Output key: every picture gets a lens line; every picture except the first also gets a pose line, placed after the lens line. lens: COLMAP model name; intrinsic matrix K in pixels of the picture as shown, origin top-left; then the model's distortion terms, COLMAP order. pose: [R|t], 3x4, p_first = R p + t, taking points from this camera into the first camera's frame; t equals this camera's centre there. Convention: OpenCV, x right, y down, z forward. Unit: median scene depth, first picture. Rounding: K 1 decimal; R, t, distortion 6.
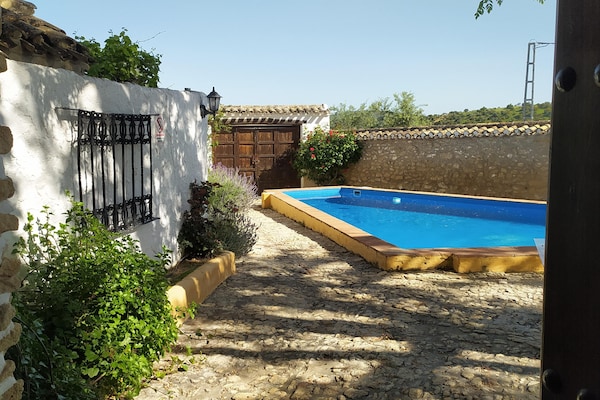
lens RADIAL K [[596.6, 0, 297.1], [0, 596.6, 212.2], [0, 0, 1]] dist [0.046035, -0.006018]
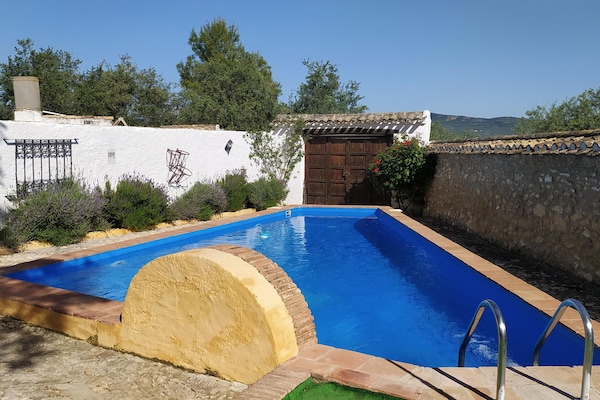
lens RADIAL K [[596.6, 0, 297.1], [0, 596.6, 212.2], [0, 0, 1]] dist [0.046035, -0.006018]
pose [[0.777218, 0.084803, -0.623490, 0.466137], [-0.088410, 0.995765, 0.025228, -0.041164], [0.622989, 0.035515, 0.781424, 0.218755]]
